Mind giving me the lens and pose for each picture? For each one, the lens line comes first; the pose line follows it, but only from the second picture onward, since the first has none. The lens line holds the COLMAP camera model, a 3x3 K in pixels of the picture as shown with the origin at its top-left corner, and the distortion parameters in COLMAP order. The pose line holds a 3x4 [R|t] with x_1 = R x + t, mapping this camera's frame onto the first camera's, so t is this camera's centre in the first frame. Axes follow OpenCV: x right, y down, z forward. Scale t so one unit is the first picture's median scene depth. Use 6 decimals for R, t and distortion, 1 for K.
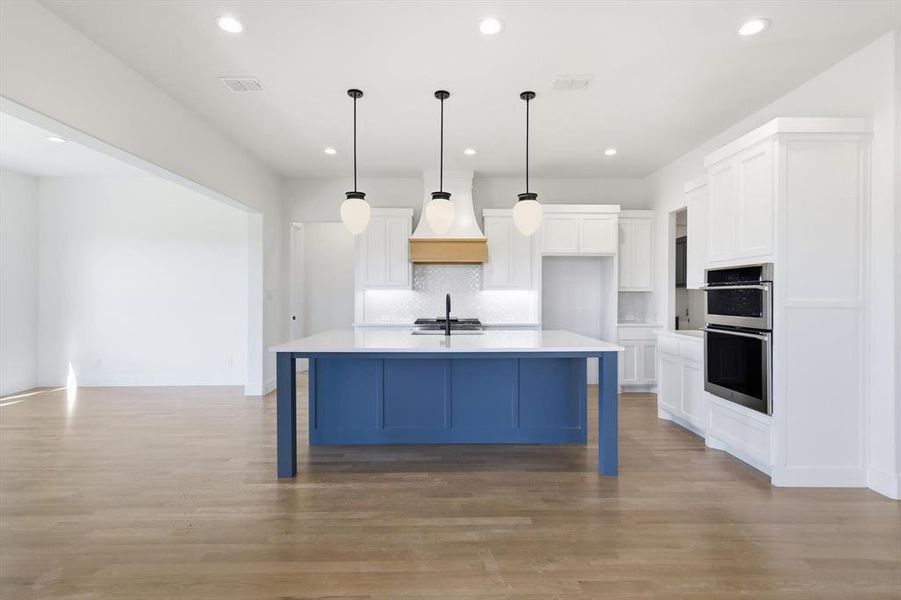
lens RADIAL K [[353.0, 0, 450.5], [0, 353.0, 300.0], [0, 0, 1]] dist [0.000447, 0.000046]
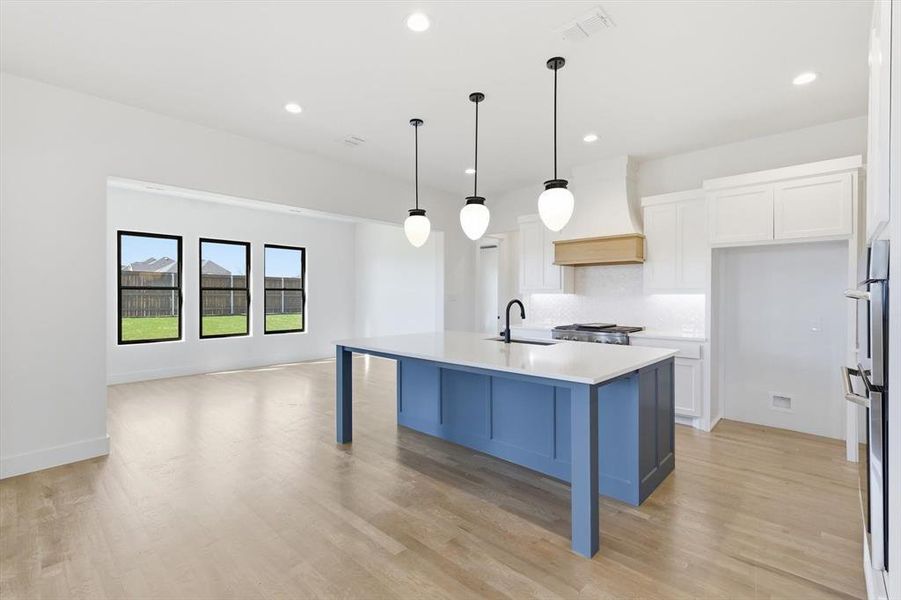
lens RADIAL K [[333.3, 0, 450.5], [0, 333.3, 300.0], [0, 0, 1]] dist [0.006325, -0.000042]
pose [[0.810520, 0.009014, -0.585642, 0.449405], [-0.012546, 0.999919, -0.001973, -0.012985], [0.585577, 0.008946, 0.810568, 0.199643]]
